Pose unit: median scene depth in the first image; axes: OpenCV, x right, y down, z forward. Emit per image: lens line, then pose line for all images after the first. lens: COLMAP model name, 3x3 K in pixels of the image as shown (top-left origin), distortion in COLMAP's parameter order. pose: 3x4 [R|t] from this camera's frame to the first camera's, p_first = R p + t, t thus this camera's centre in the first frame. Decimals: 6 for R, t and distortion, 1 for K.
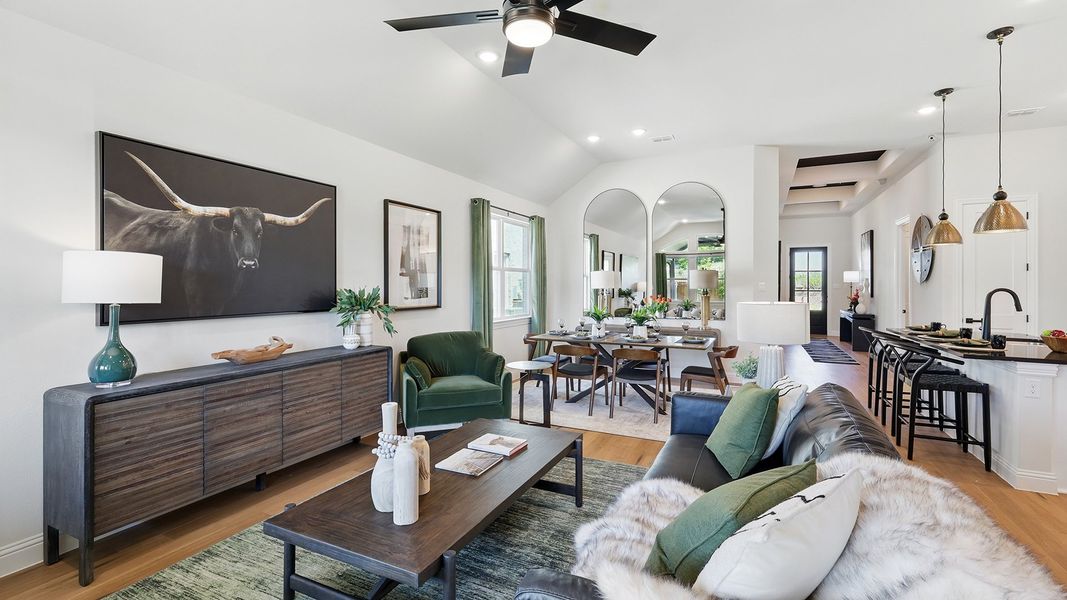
lens RADIAL K [[467.9, 0, 531.9], [0, 467.9, 287.8], [0, 0, 1]] dist [0.001255, 0.000109]
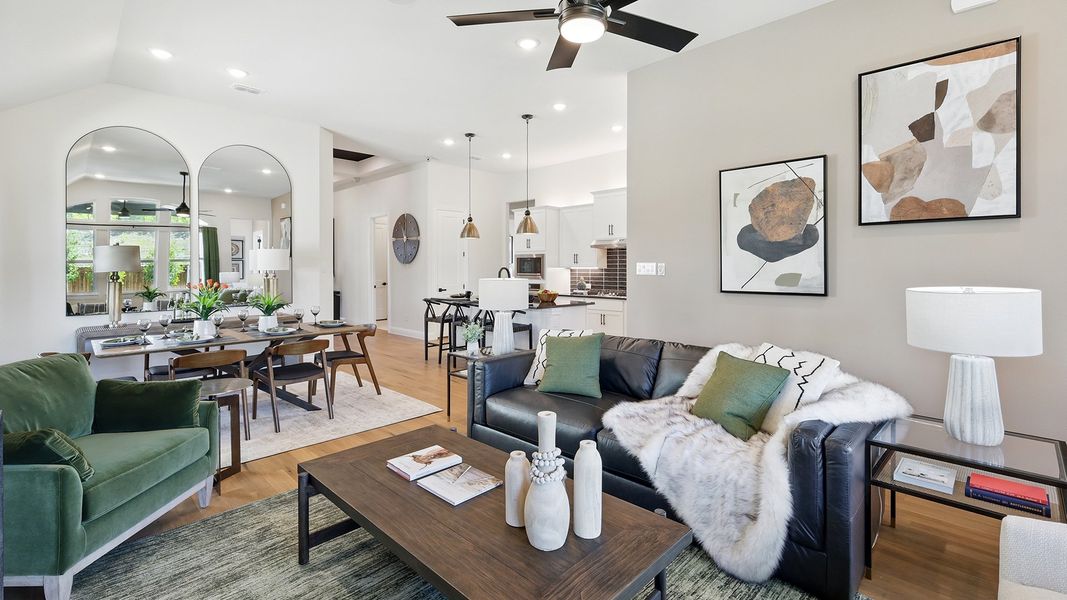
lens RADIAL K [[476.5, 0, 531.0], [0, 476.5, 268.5], [0, 0, 1]] dist [0.031929, 0.000054]
pose [[0.313174, -0.012653, 0.949611, -0.504342], [0.006307, 0.999917, 0.011243, -0.010613], [-0.949675, 0.002468, 0.313228, 0.342246]]
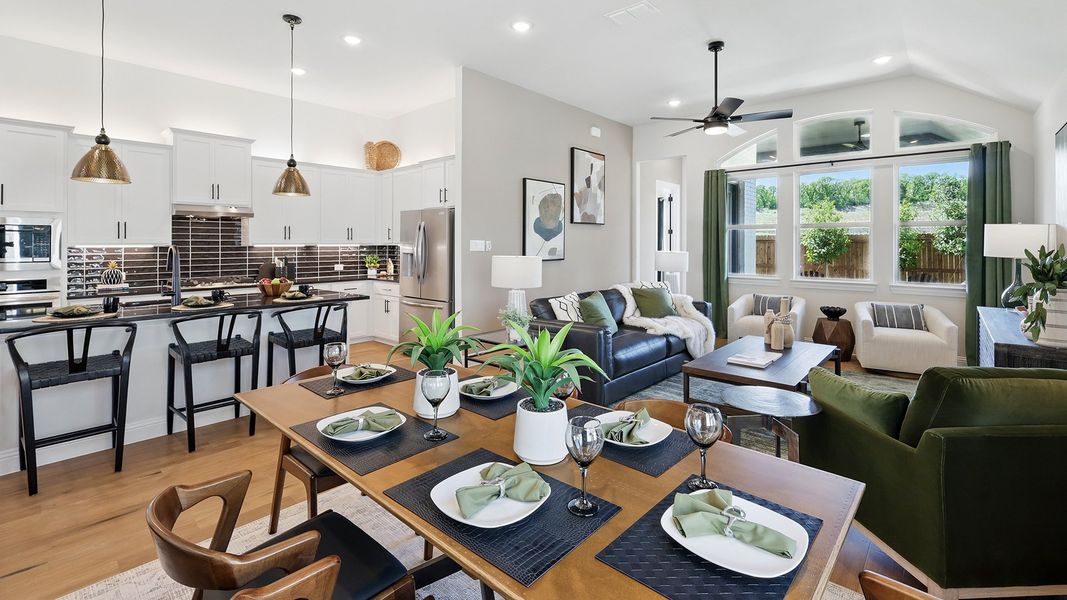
lens RADIAL K [[467.9, 0, 531.9], [0, 467.9, 287.8], [0, 0, 1]] dist [0.001255, 0.000109]
pose [[-0.962612, -0.031286, 0.269072, 0.084926], [-0.006253, 0.995610, 0.093393, -0.001822], [-0.270813, 0.088219, -0.958581, 1.515319]]
